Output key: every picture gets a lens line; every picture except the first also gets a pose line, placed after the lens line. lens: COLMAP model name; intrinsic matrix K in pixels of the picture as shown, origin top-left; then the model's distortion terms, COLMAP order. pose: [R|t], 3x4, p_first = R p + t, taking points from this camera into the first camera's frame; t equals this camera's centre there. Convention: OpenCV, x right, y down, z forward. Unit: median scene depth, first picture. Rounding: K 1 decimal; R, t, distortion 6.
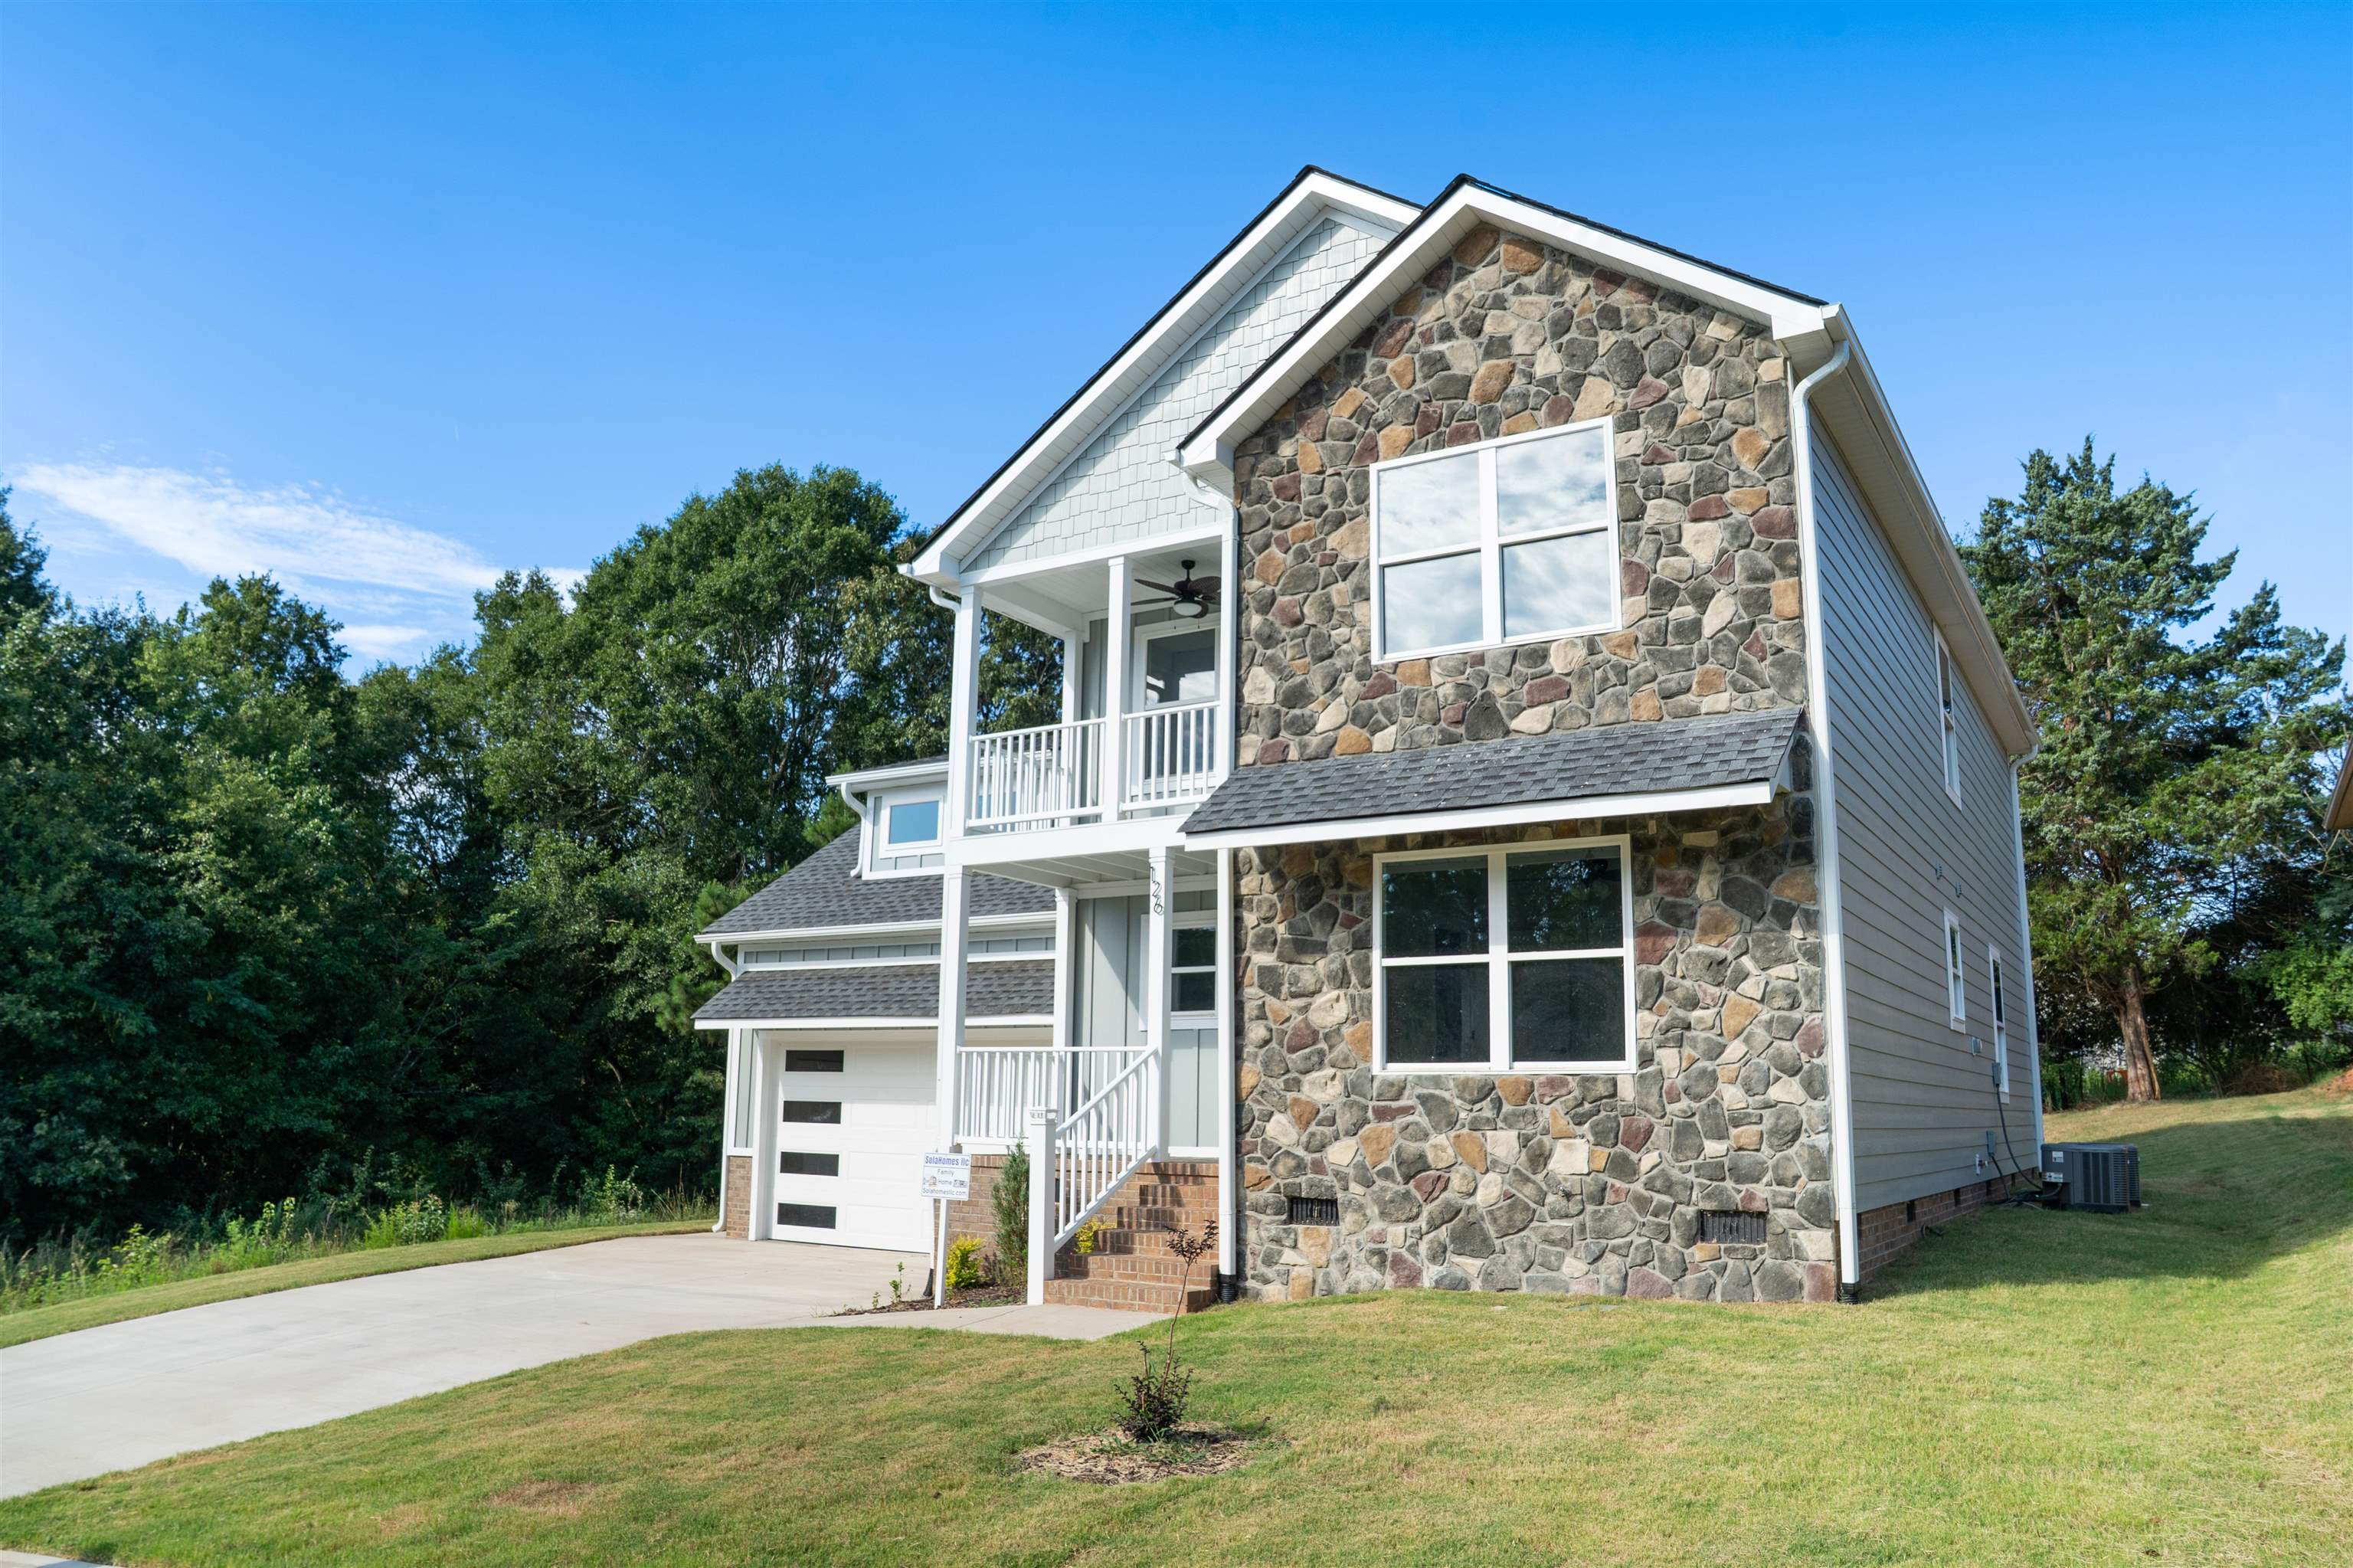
lens RADIAL K [[1730.6, 0, 1226.9], [0, 1730.6, 783.6], [0, 0, 1]] dist [-0.138972, 0.099639]
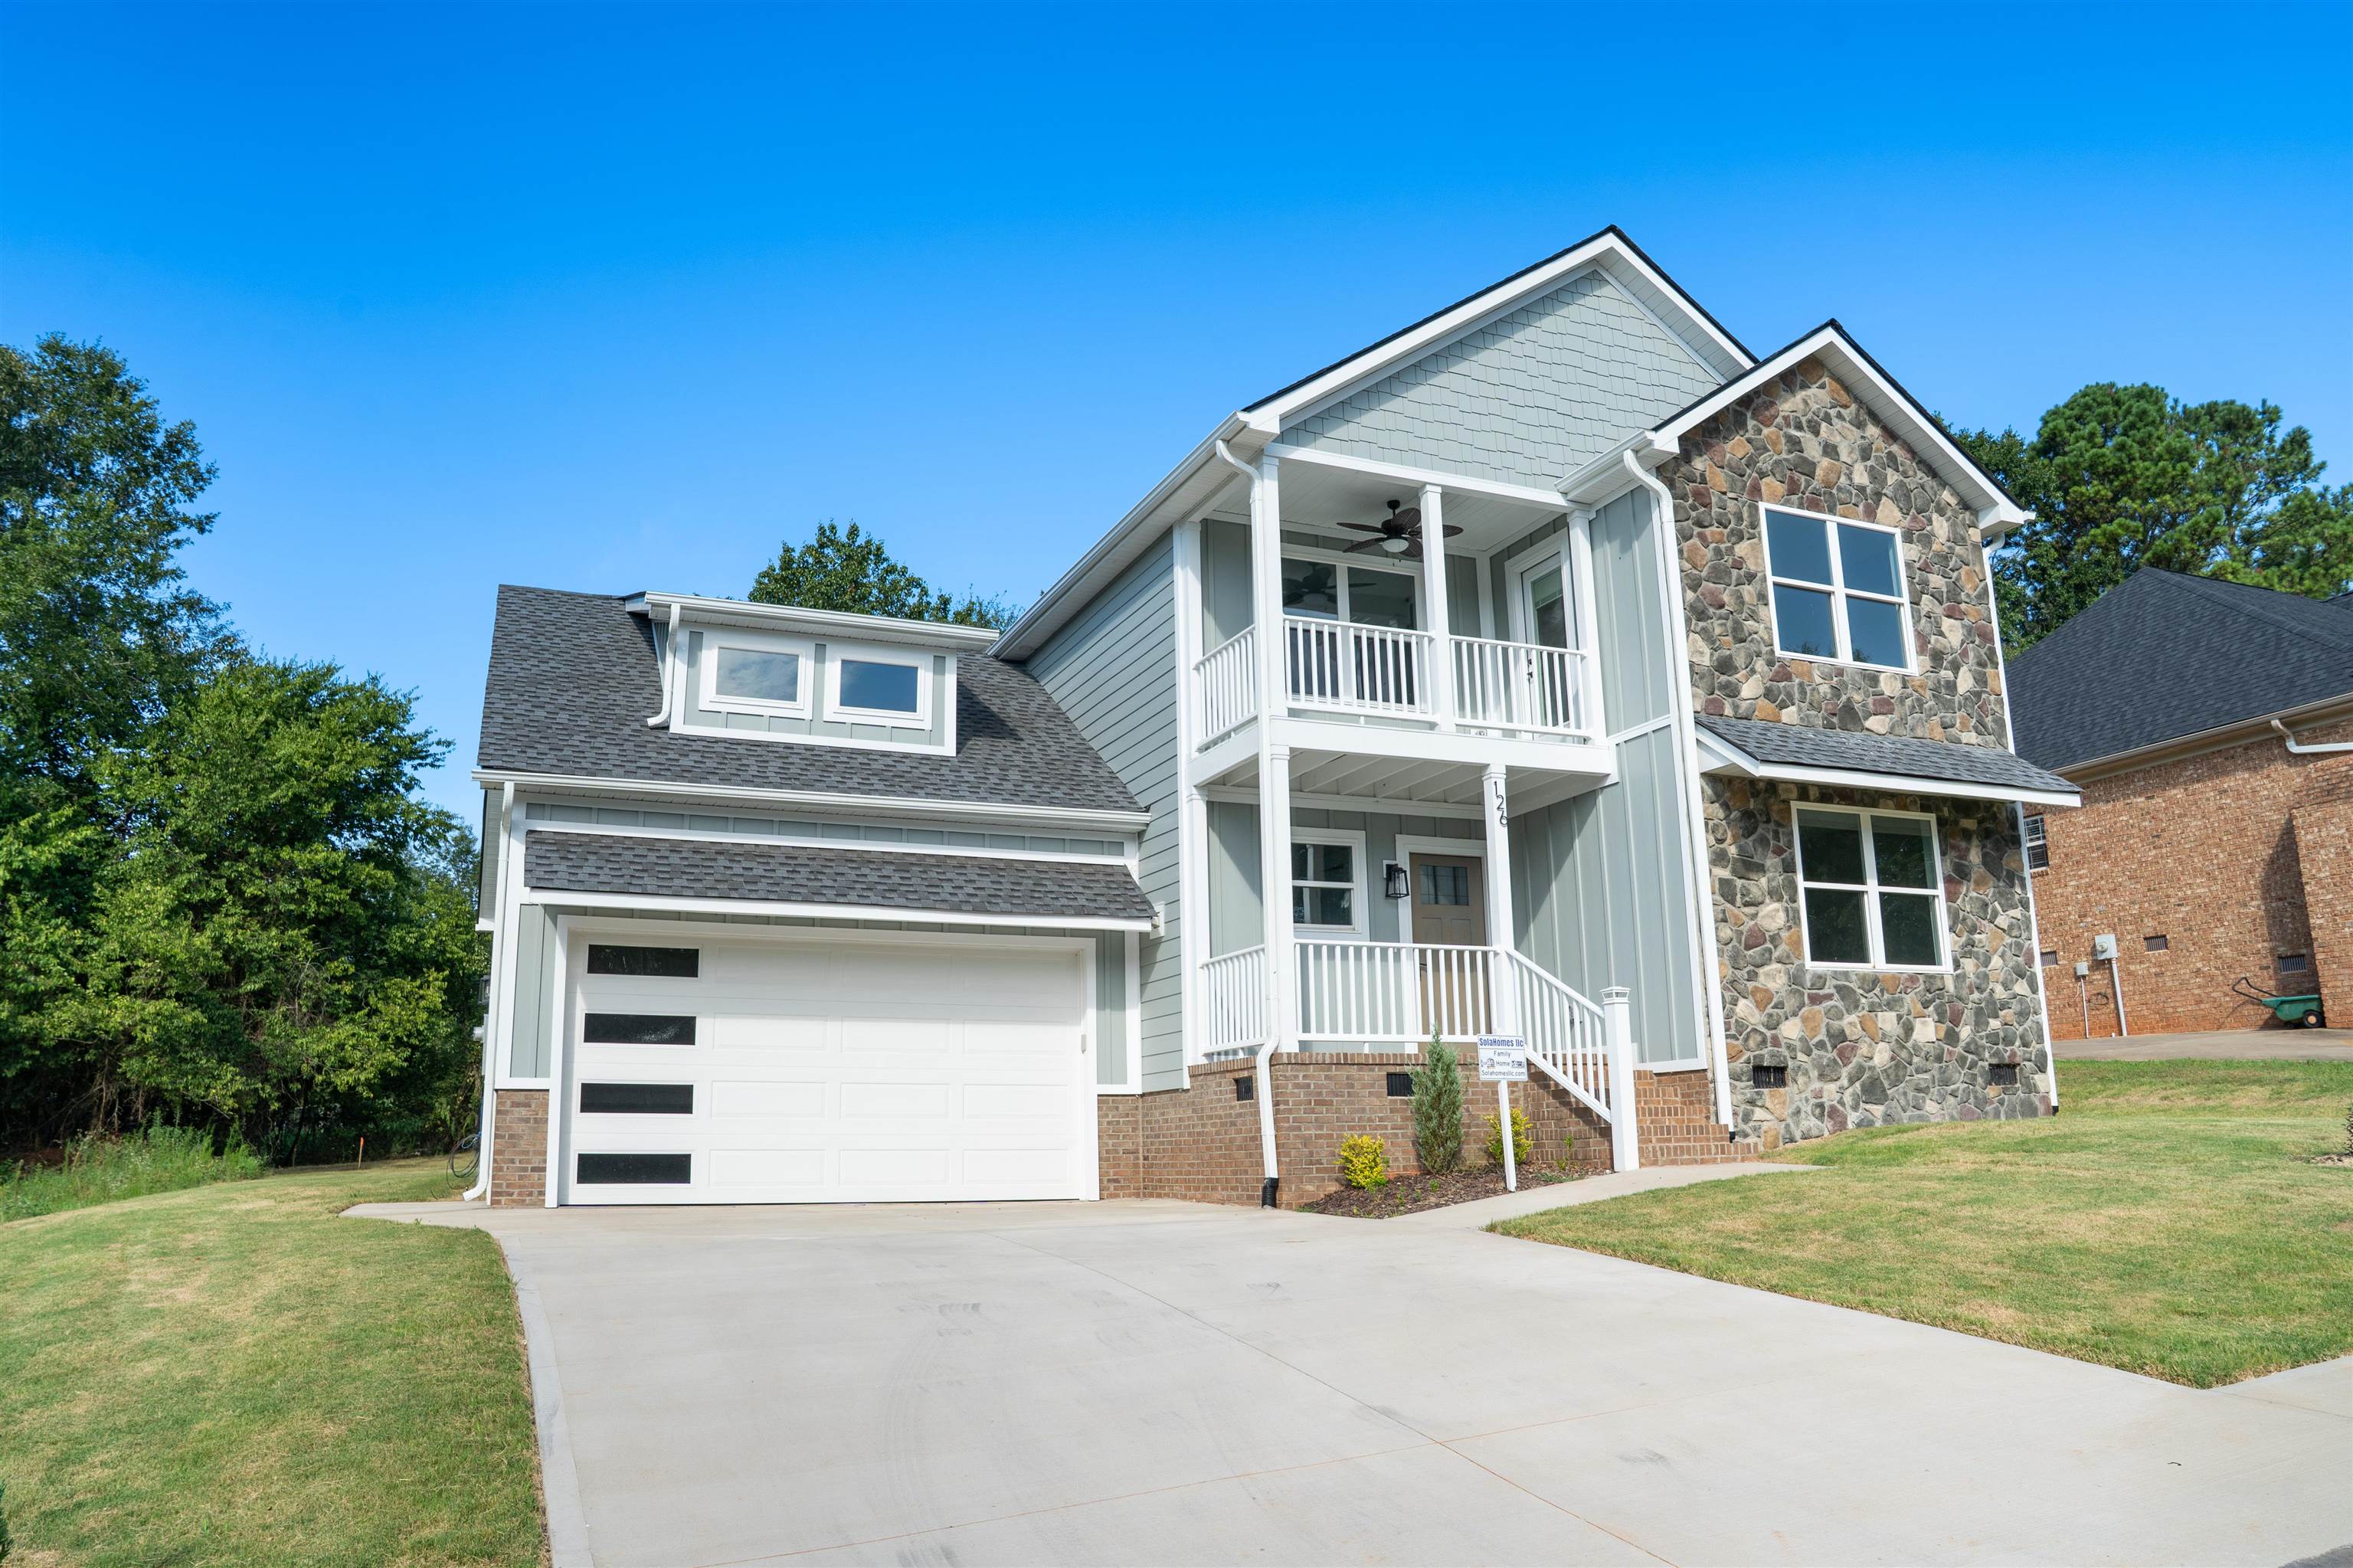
lens RADIAL K [[1698.1, 0, 1176.5], [0, 1698.1, 784.0], [0, 0, 1]] dist [-0.134737, 0.096141]
pose [[0.561424, 0.156577, 0.812580, -1.215530], [-0.131436, 0.986344, -0.099248, 0.217060], [-0.817024, -0.051082, 0.574337, 0.670880]]
